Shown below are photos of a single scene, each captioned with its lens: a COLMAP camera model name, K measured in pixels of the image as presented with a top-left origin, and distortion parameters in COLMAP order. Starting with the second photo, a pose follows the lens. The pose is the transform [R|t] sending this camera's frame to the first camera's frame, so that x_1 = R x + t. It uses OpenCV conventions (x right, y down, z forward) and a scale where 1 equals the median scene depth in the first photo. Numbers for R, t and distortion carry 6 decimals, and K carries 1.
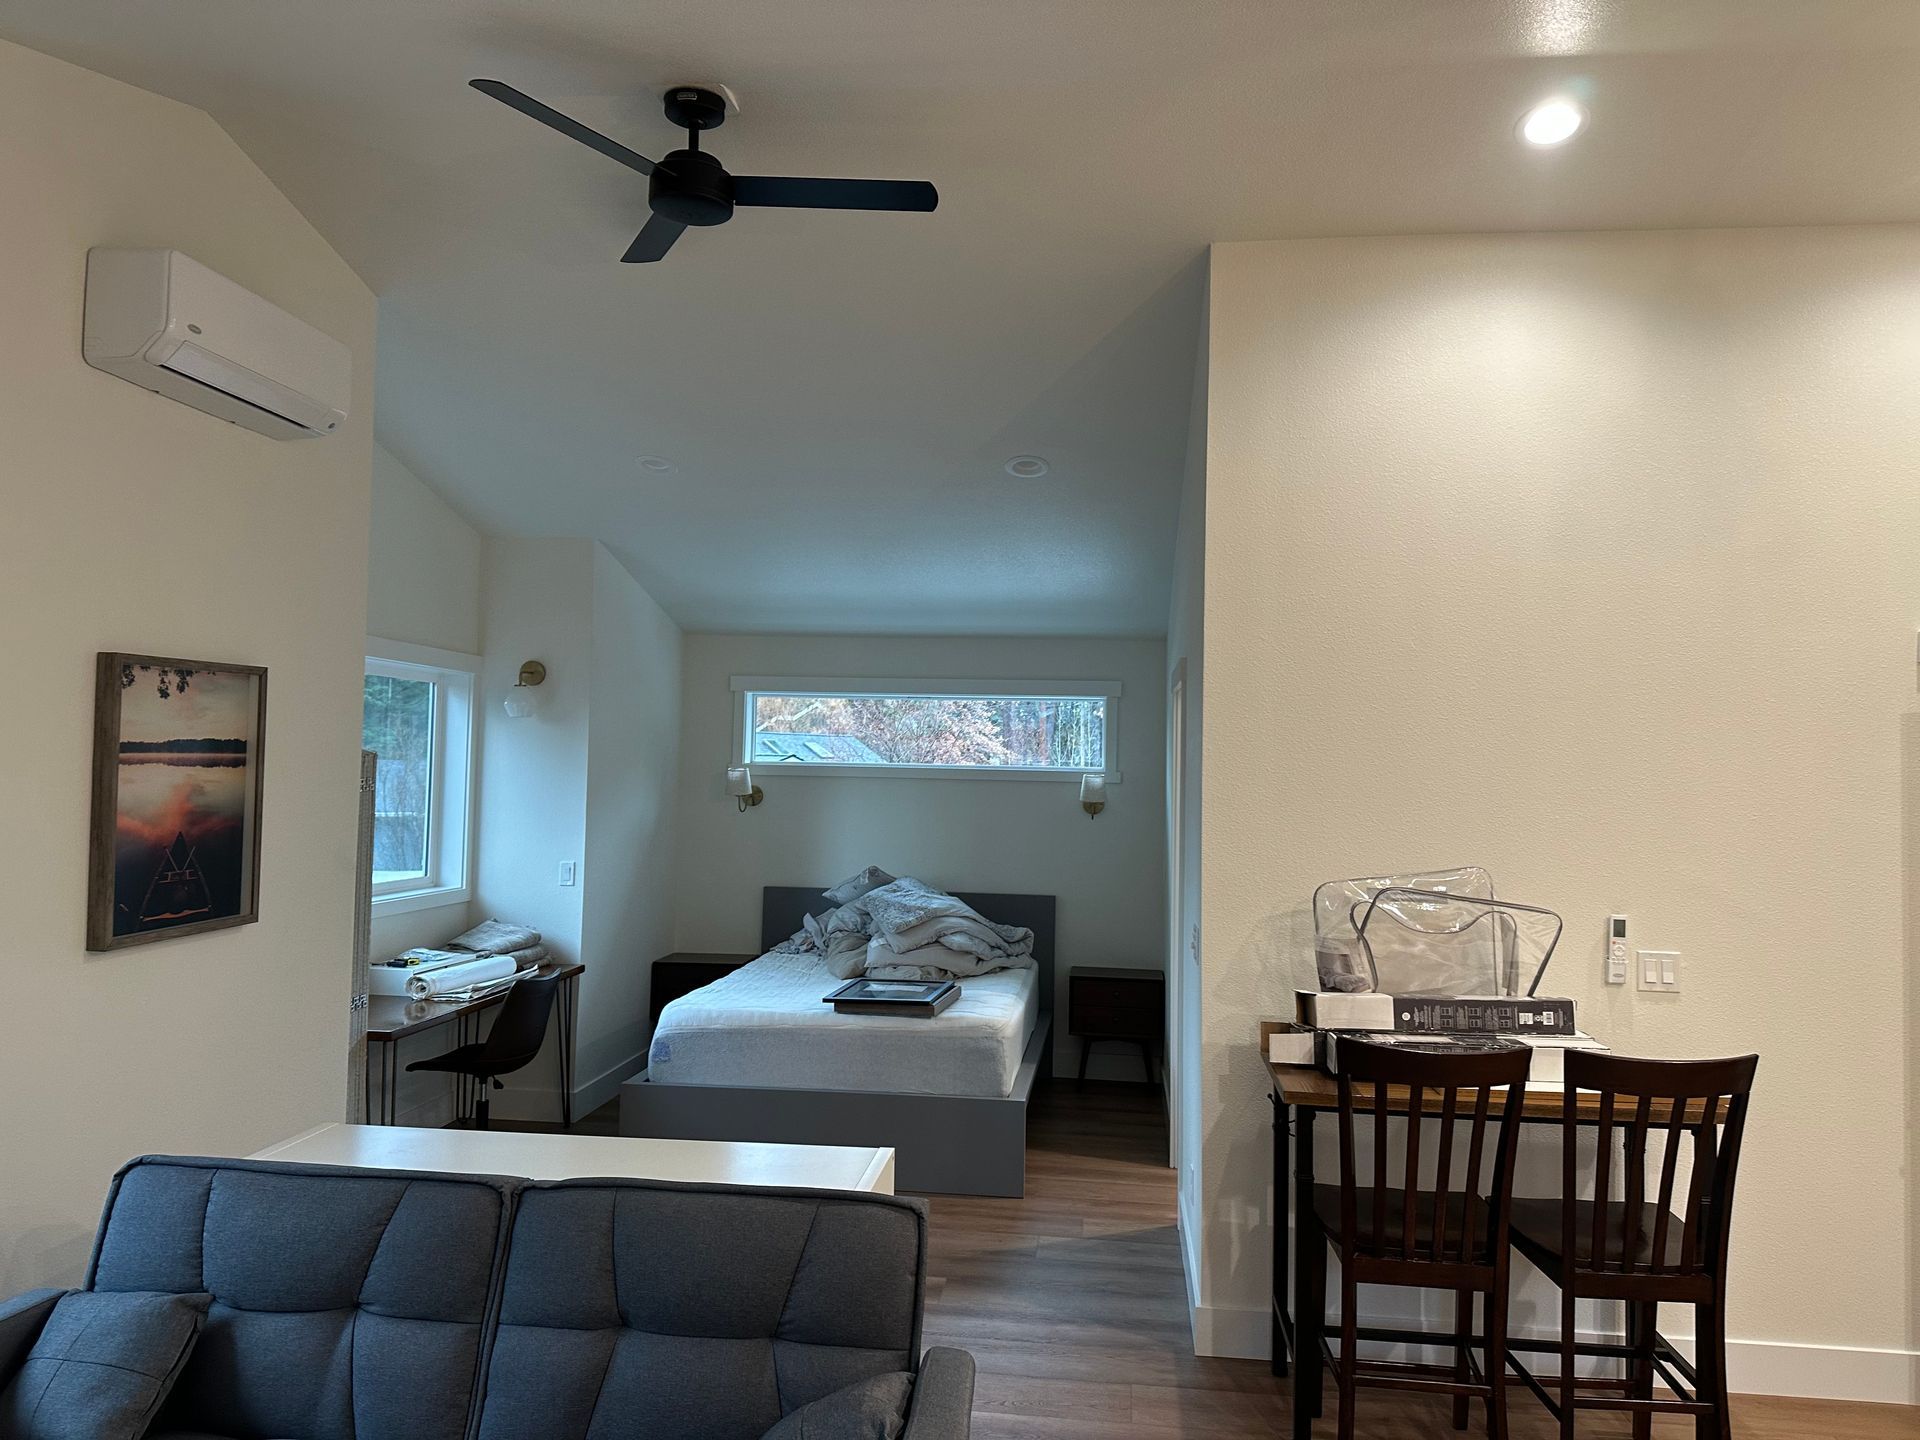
lens RADIAL K [[1345.0, 0, 958.8], [0, 1345.0, 722.7], [0, 0, 1]] dist [0.028515, -0.028858]
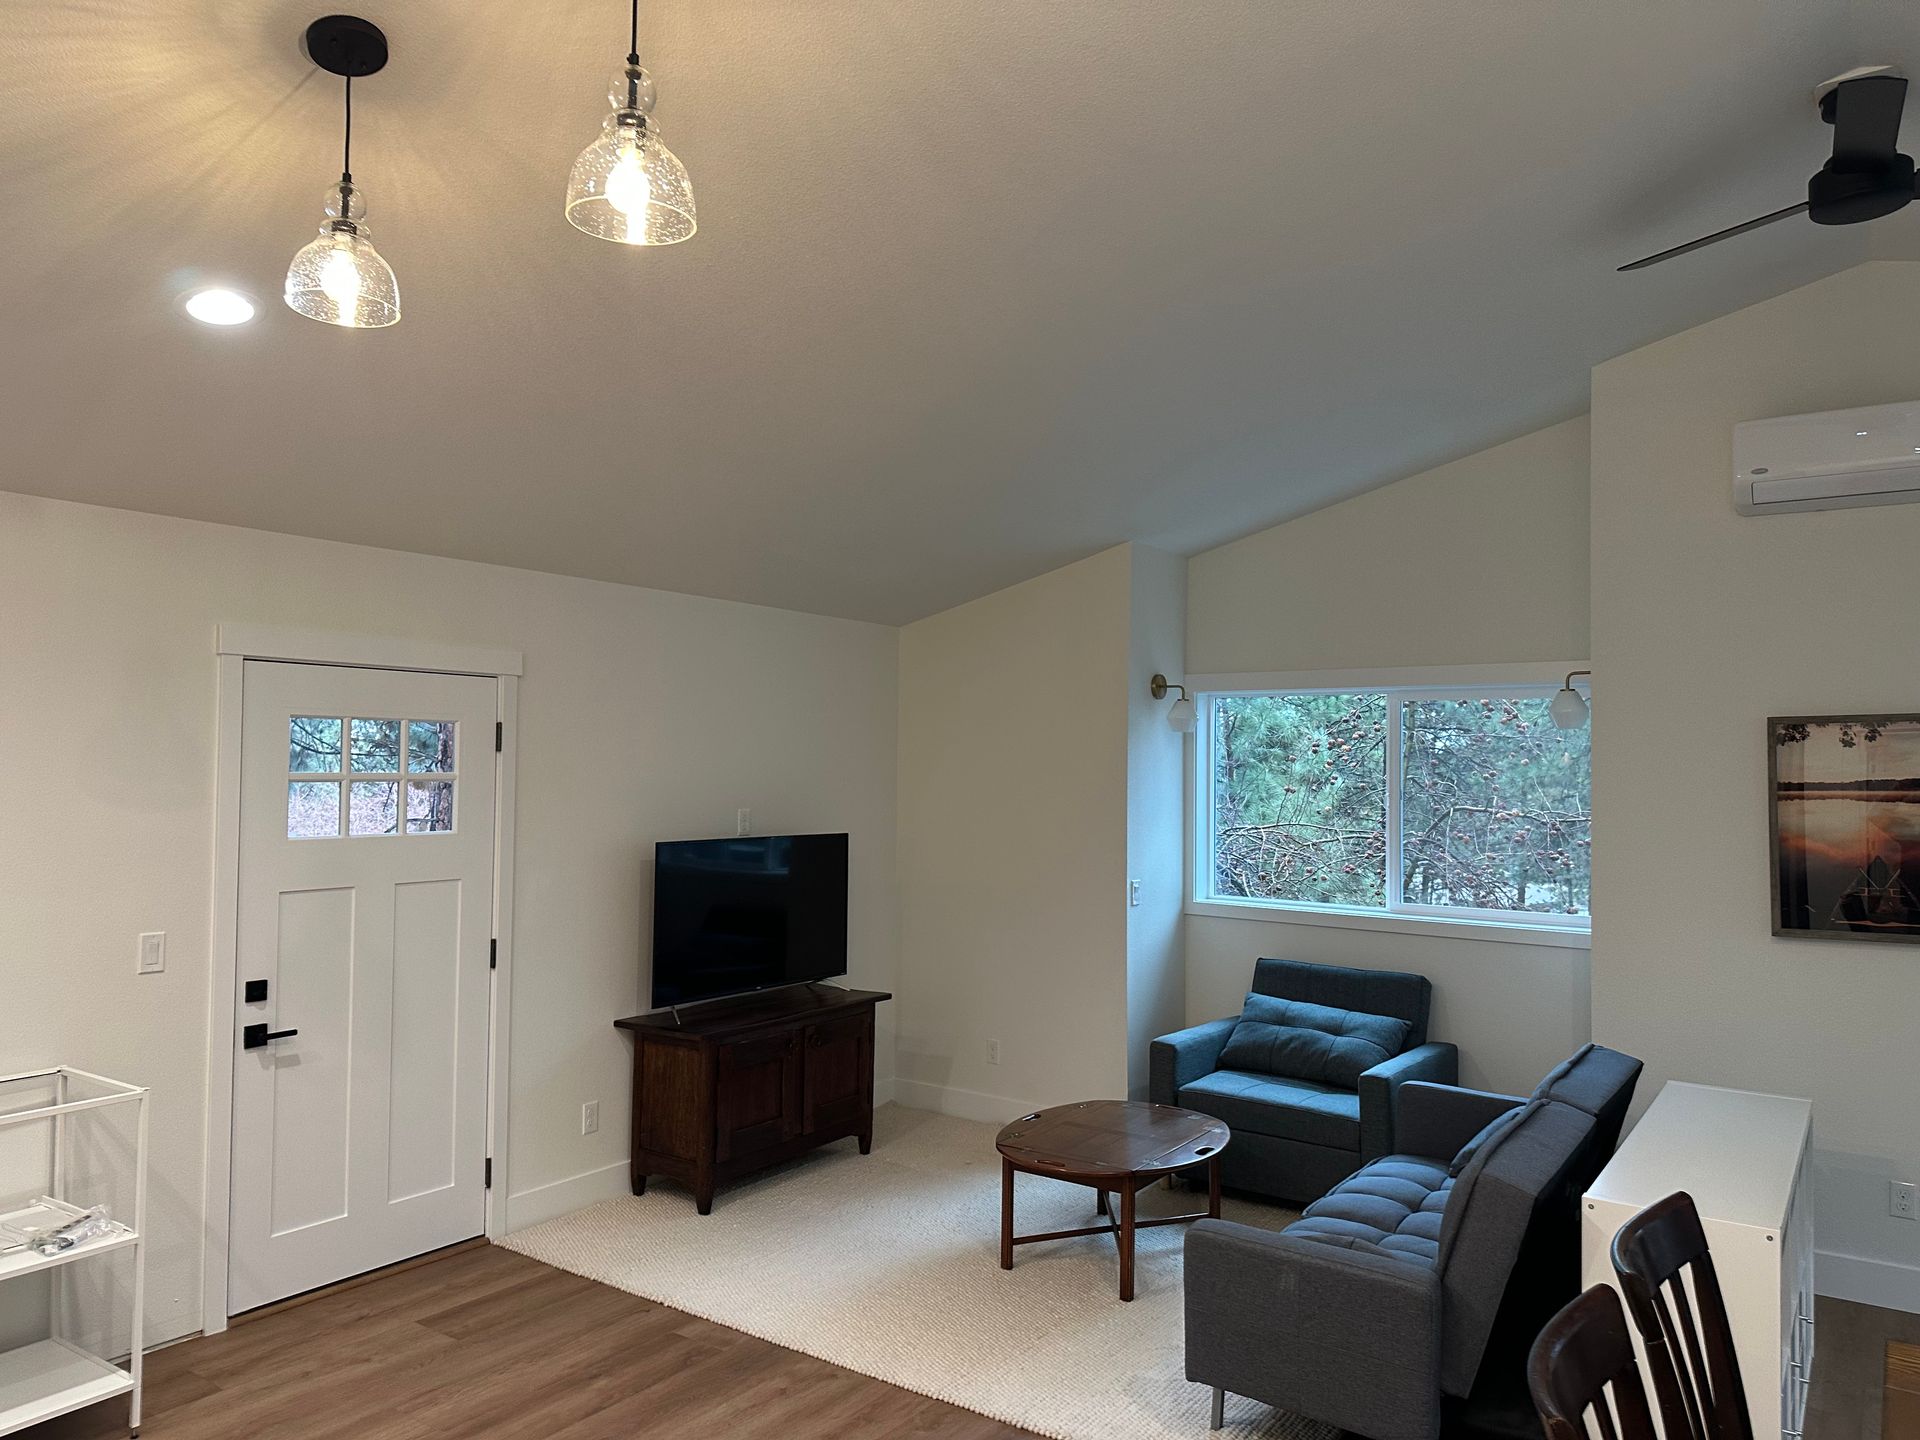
lens RADIAL K [[1345.0, 0, 959.9], [0, 1345.0, 719.0], [0, 0, 1]] dist [0.028515, -0.028858]
pose [[-0.466147, -0.042551, -0.883683, 0.904109], [0.022917, 0.997927, -0.060141, 0.012462], [0.884410, -0.048286, -0.464205, 0.857192]]
